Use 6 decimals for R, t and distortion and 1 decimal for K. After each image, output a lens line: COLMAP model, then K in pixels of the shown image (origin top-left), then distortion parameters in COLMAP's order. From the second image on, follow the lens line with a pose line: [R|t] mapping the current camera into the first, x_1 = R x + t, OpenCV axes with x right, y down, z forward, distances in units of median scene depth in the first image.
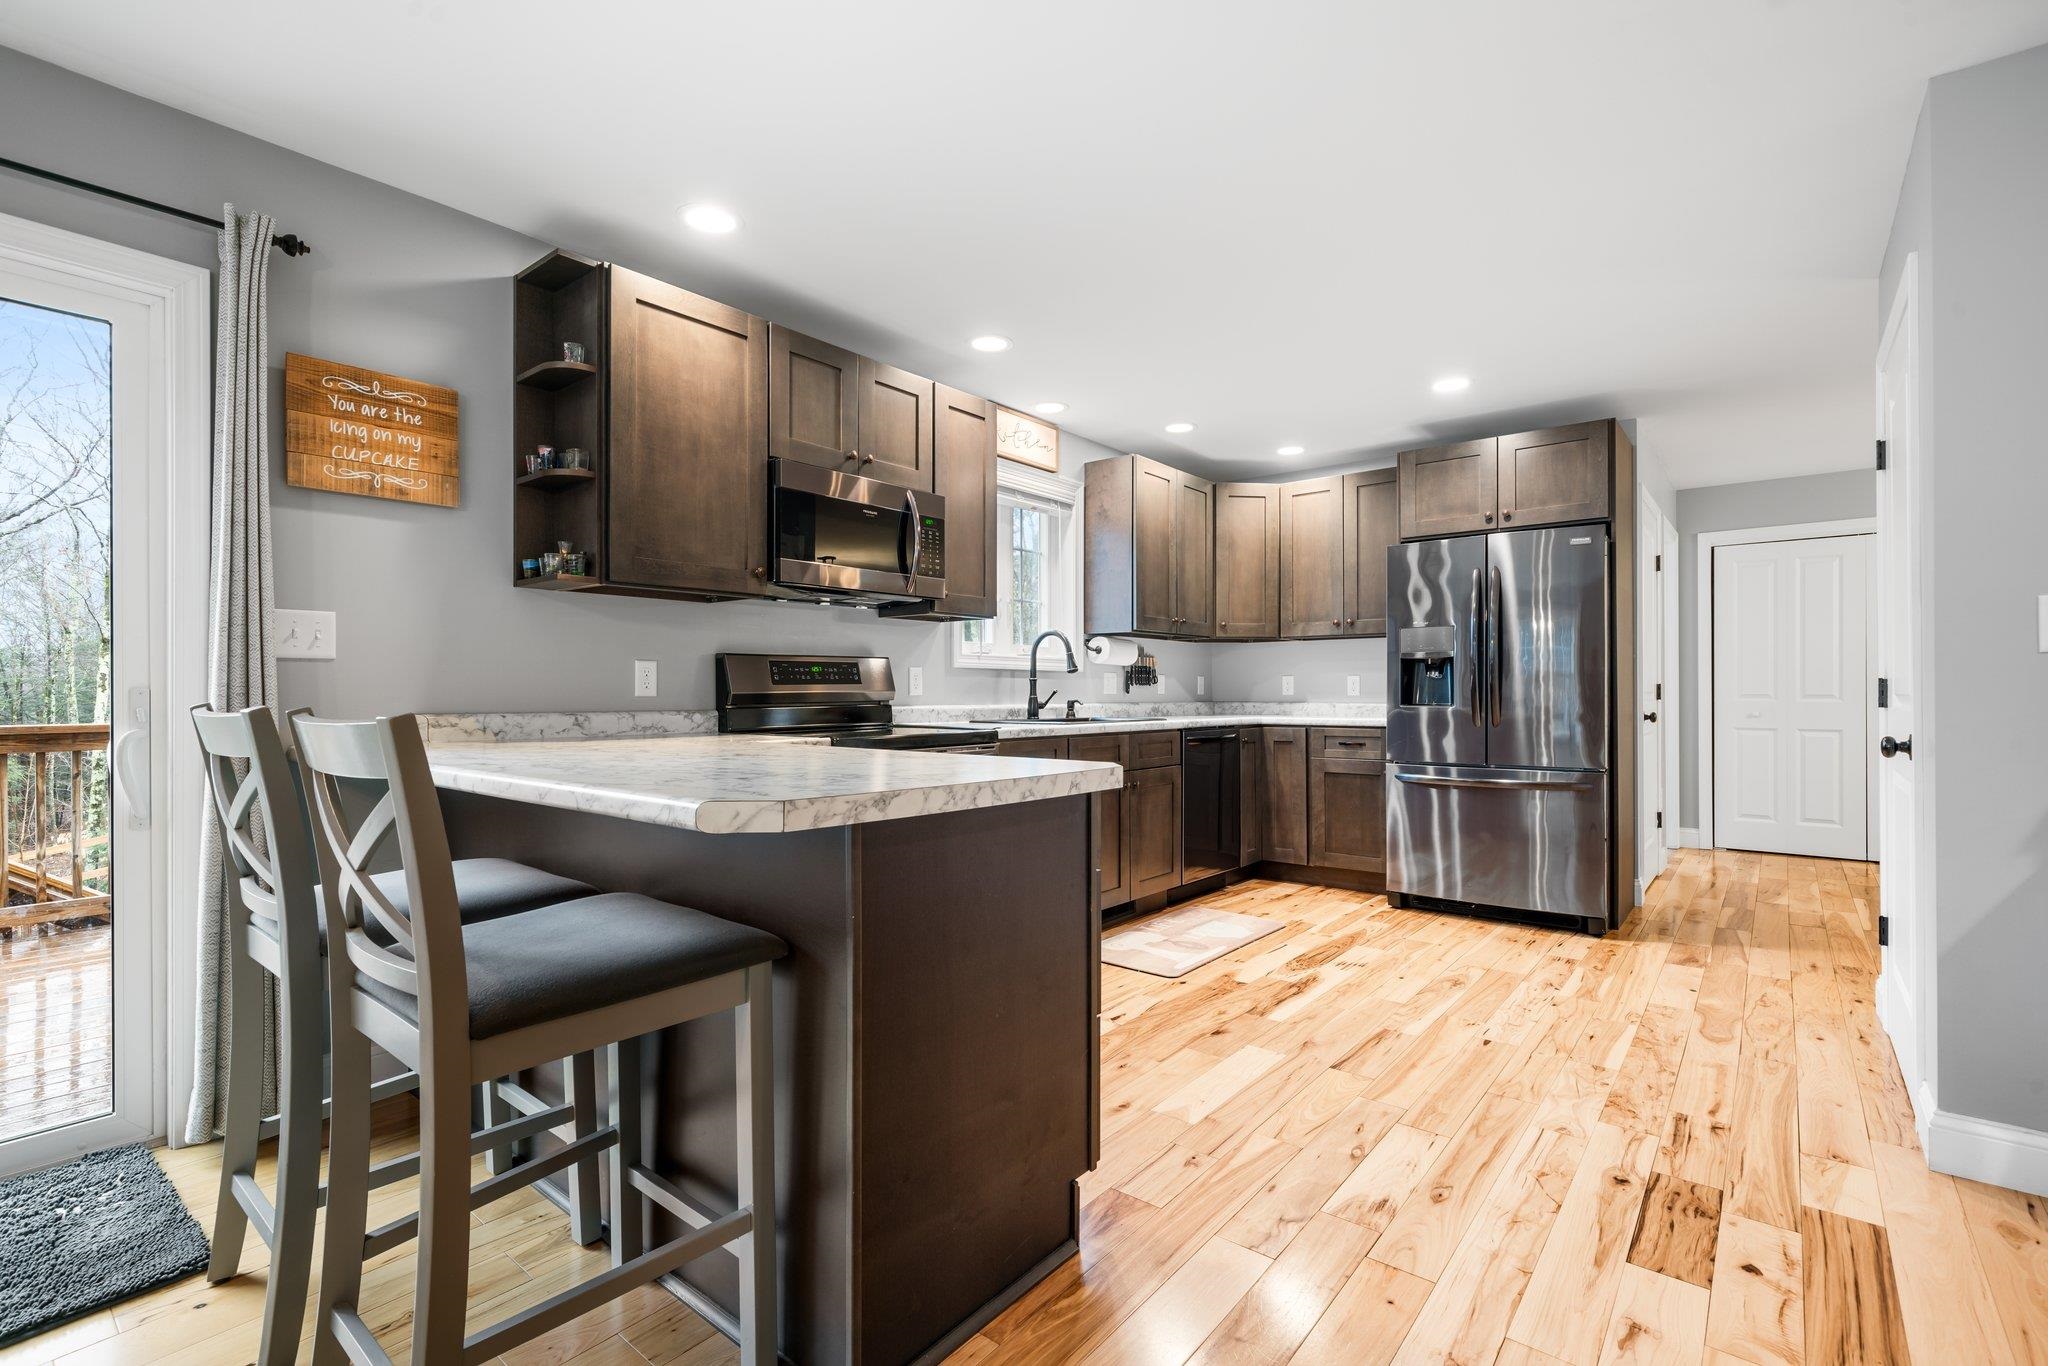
lens RADIAL K [[926.2, 0, 1021.3], [0, 926.2, 688.2], [0, 0, 1]] dist [0.002211, -0.000457]
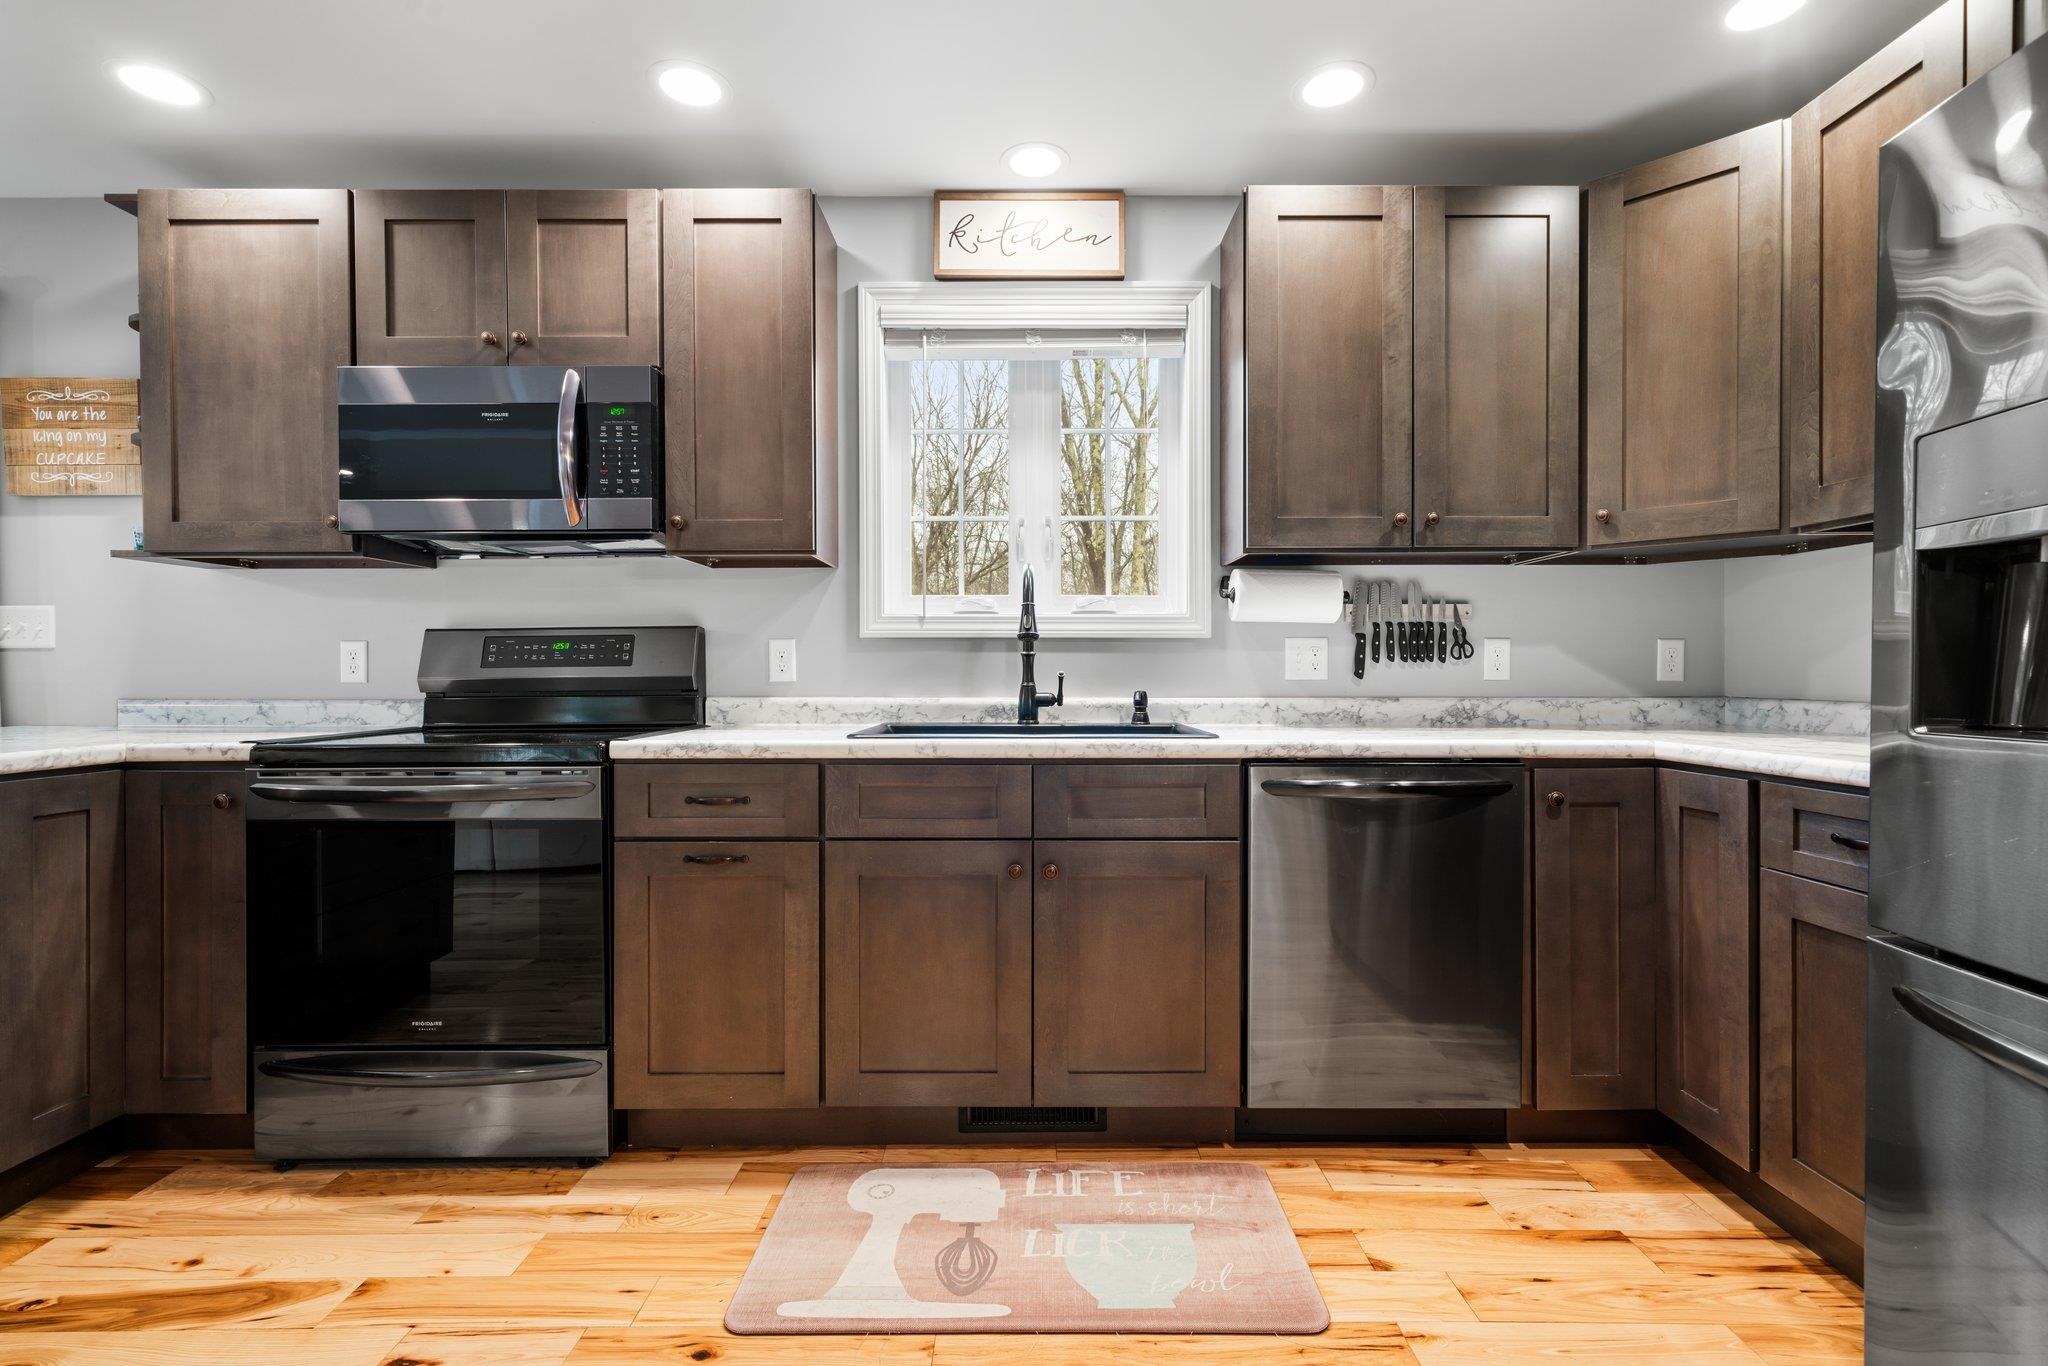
lens RADIAL K [[926.2, 0, 1027.8], [0, 926.2, 680.0], [0, 0, 1]] dist [0.002211, -0.000457]
pose [[0.635713, 0.004466, -0.771913, 0.488474], [0.004958, 0.999939, 0.009869, 0.000698], [0.771910, -0.010101, 0.635652, 0.688125]]
